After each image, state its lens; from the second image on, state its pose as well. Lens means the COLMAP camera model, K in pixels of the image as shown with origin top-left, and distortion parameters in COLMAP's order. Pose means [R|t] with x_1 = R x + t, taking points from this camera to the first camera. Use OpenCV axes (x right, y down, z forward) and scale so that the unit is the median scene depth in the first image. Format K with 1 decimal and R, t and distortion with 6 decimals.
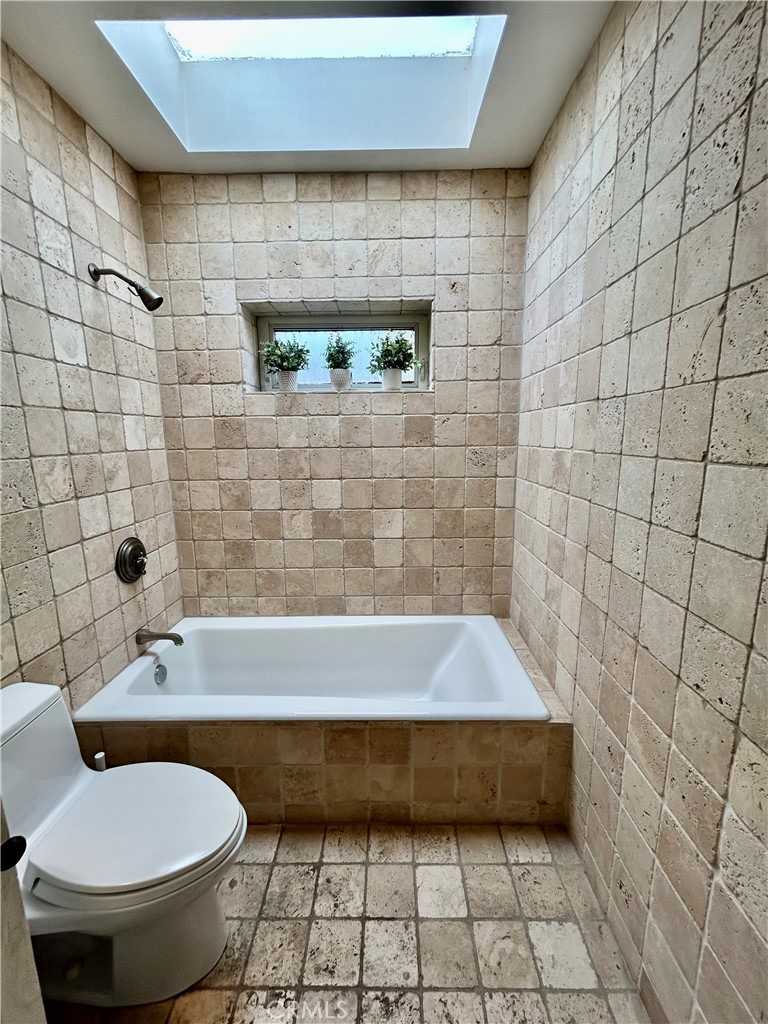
lens RADIAL K [[412.9, 0, 386.0], [0, 412.9, 512.8], [0, 0, 1]] dist [0.000889, 0.001452]
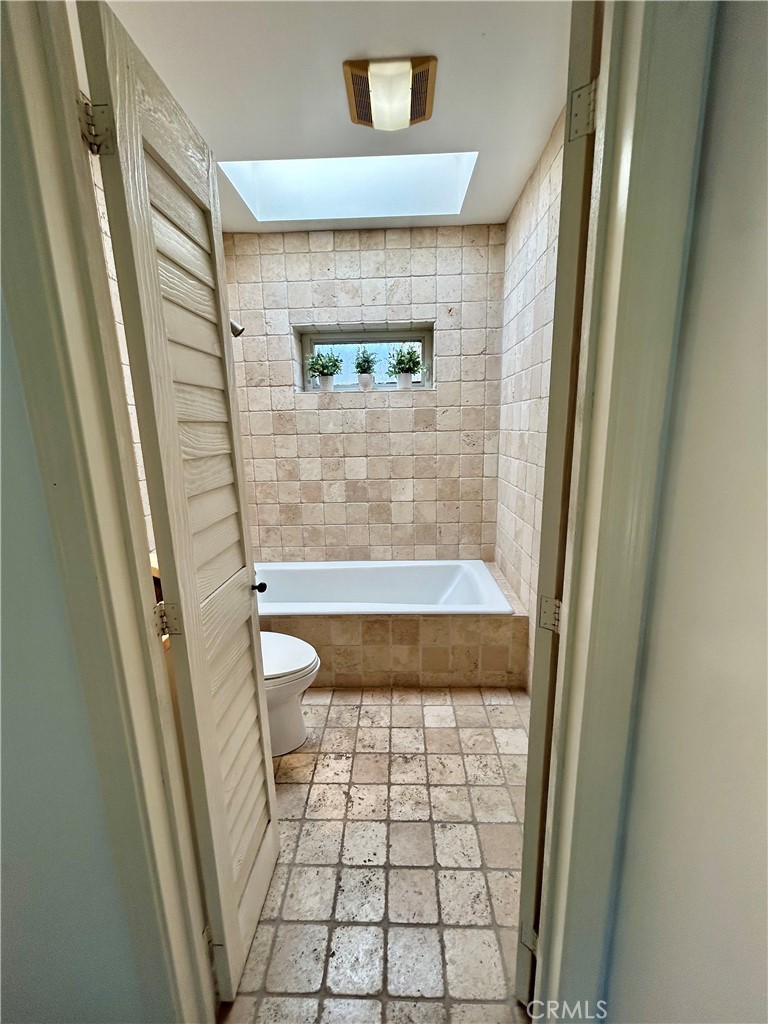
lens RADIAL K [[412.9, 0, 386.0], [0, 412.9, 512.8], [0, 0, 1]] dist [0.000889, 0.001452]
pose [[0.999700, -0.006896, -0.023522, -0.018733], [0.007492, 0.999651, 0.025344, 0.074586], [0.023339, -0.025512, 0.999402, -0.378682]]
